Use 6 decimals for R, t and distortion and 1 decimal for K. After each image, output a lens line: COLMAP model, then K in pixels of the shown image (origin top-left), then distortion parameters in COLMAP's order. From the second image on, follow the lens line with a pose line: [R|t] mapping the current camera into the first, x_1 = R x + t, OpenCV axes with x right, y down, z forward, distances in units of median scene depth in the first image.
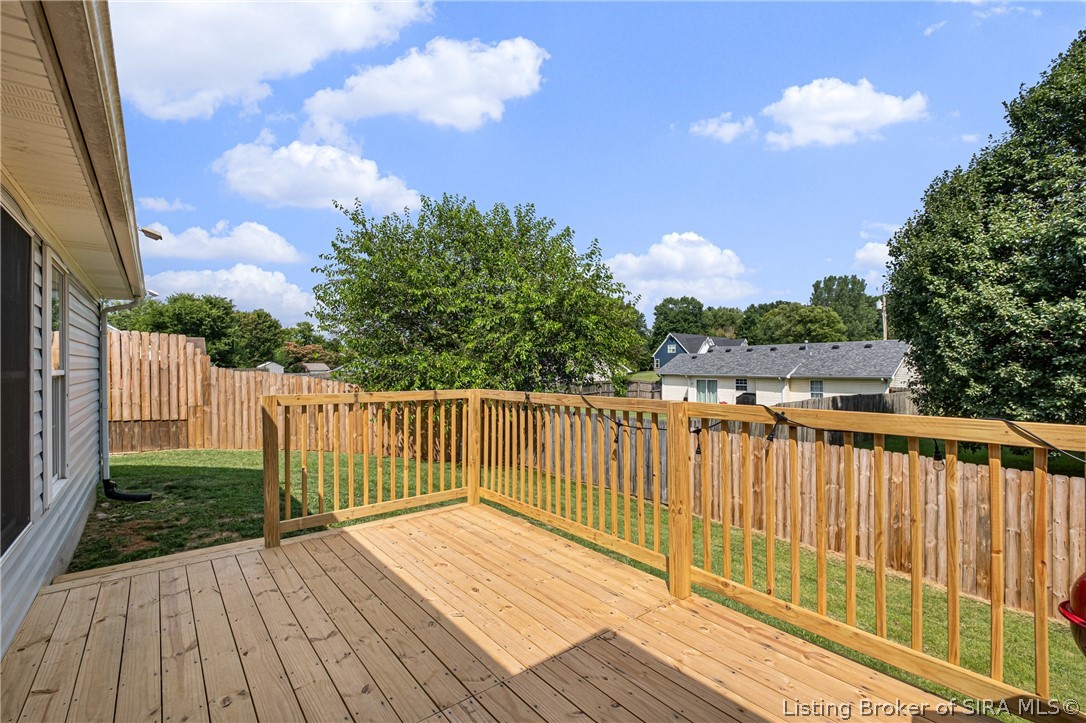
lens RADIAL K [[472.3, 0, 536.8], [0, 472.3, 368.2], [0, 0, 1]] dist [0.001095, -0.004335]
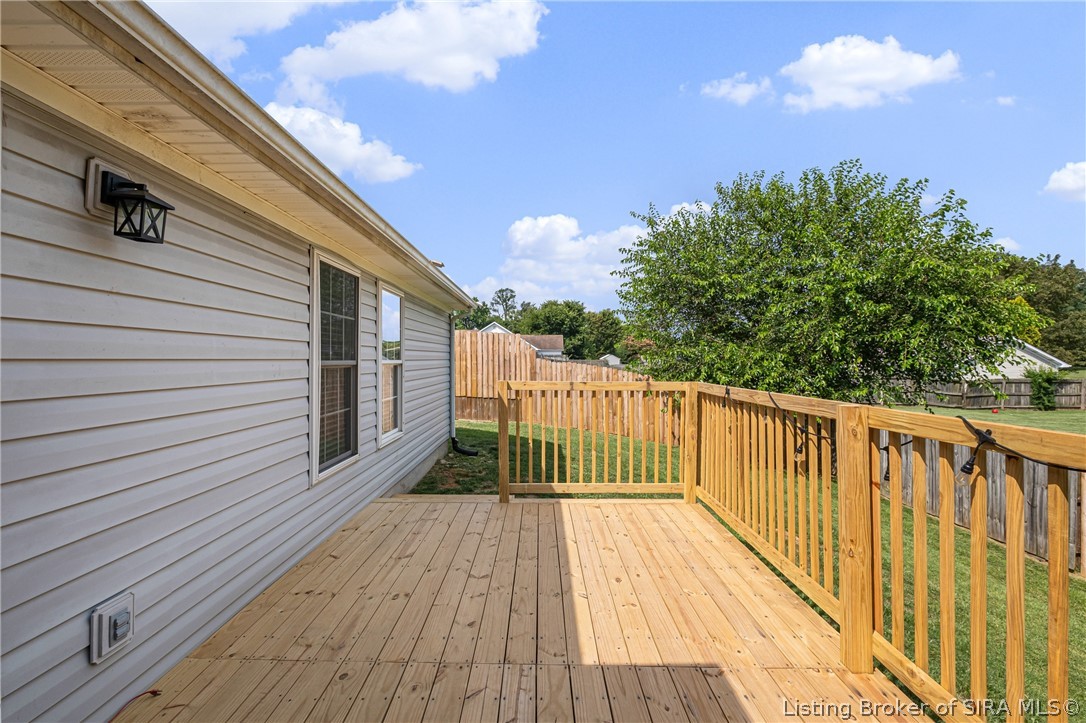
lens RADIAL K [[470.0, 0, 544.2], [0, 470.0, 360.3], [0, 0, 1]] dist [0.010438, -0.010728]
pose [[0.783072, 0.004219, -0.621916, 0.151462], [-0.004416, 0.999990, 0.001224, 0.000409], [0.621915, 0.001788, 0.783083, 0.047688]]
